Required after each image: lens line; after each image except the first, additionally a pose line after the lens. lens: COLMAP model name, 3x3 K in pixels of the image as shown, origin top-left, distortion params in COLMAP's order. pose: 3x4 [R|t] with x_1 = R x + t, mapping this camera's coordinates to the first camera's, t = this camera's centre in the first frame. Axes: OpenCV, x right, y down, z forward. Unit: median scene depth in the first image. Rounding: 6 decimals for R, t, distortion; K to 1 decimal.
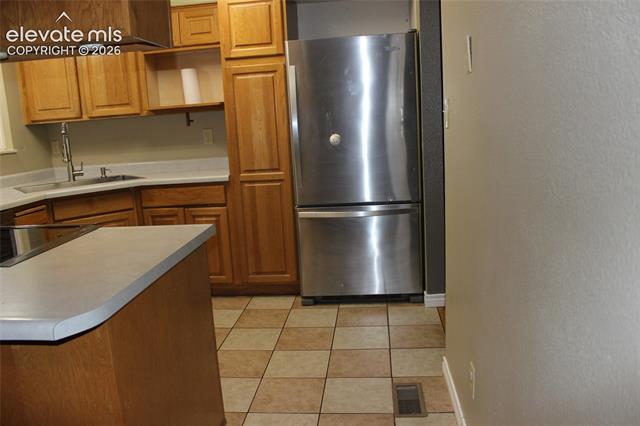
lens RADIAL K [[525.0, 0, 320.0], [0, 525.0, 213.0], [0, 0, 1]] dist [-0.187030, 0.166832]
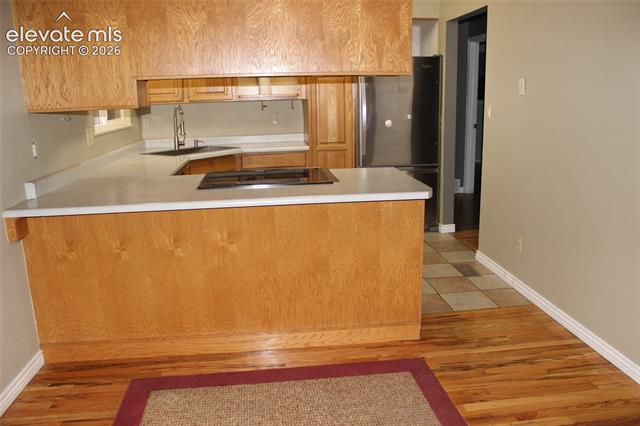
lens RADIAL K [[525.0, 0, 320.0], [0, 525.0, 213.0], [0, 0, 1]] dist [-0.187030, 0.166832]
pose [[0.977199, -0.011396, 0.212021, -0.447269], [0.005735, 0.999611, 0.027297, 0.070989], [-0.212249, -0.025459, 0.976884, -0.406528]]
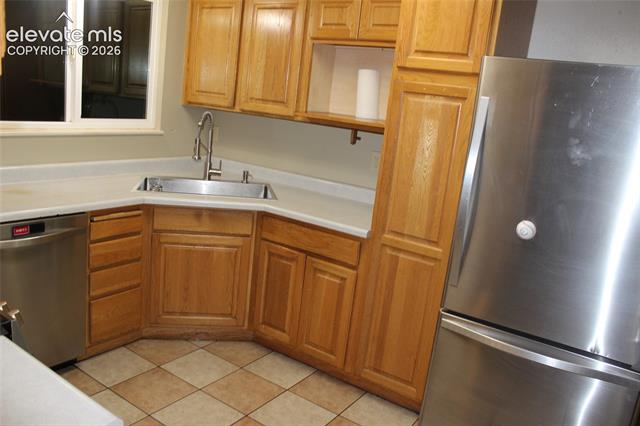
lens RADIAL K [[525.0, 0, 320.0], [0, 525.0, 213.0], [0, 0, 1]] dist [-0.187030, 0.166832]
pose [[0.865855, 0.252370, -0.431977, 0.068463], [-0.241764, 0.967002, 0.080351, -0.135783], [0.438001, 0.034864, 0.898298, 0.328437]]
